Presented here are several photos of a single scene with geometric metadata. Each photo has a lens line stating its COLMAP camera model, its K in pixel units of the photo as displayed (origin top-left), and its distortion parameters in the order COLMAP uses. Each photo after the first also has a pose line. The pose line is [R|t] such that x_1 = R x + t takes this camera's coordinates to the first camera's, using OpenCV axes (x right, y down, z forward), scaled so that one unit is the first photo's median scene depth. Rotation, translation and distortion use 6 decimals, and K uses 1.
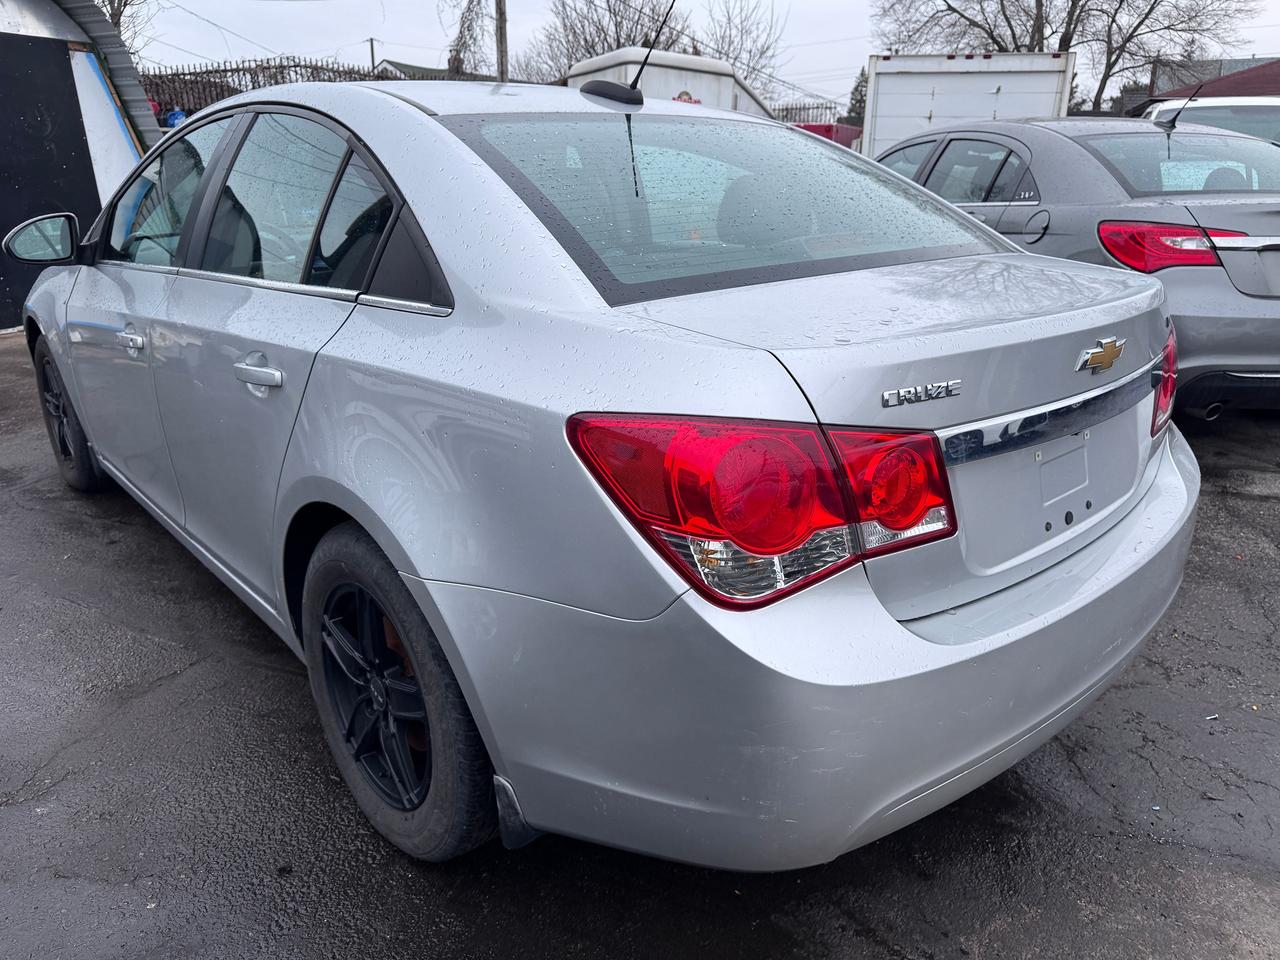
lens RADIAL K [[920.5, 0, 644.0], [0, 920.5, 476.8], [0, 0, 1]] dist [0.002114, 0.000488]
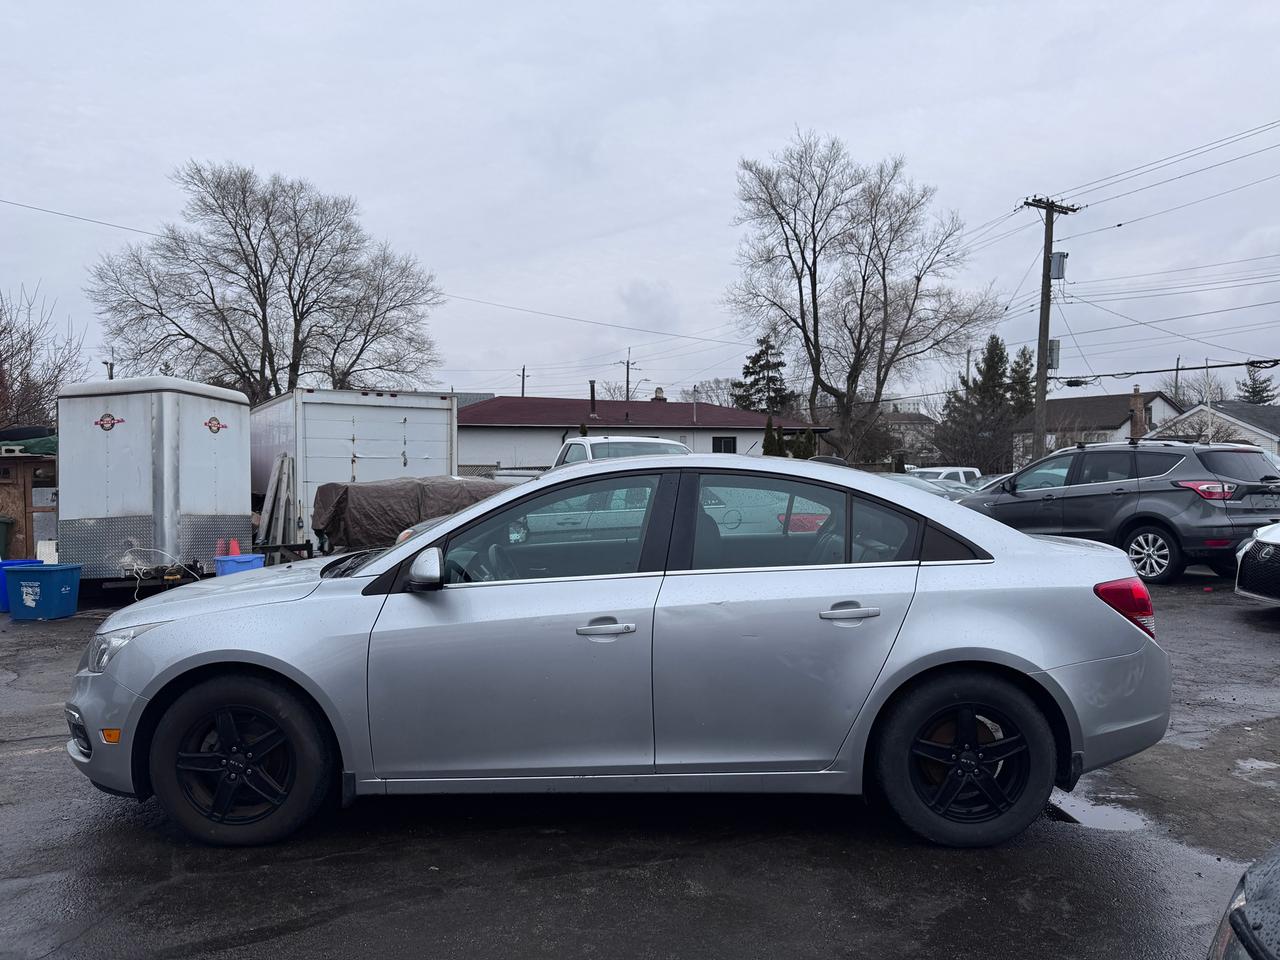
lens RADIAL K [[920.5, 0, 671.4], [0, 920.5, 477.2], [0, 0, 1]] dist [0.002114, 0.000488]
pose [[0.658921, -0.014209, 0.752078, -0.304016], [0.250729, 0.946794, -0.201784, -0.013552], [-0.709195, 0.321528, 0.627425, 0.006234]]
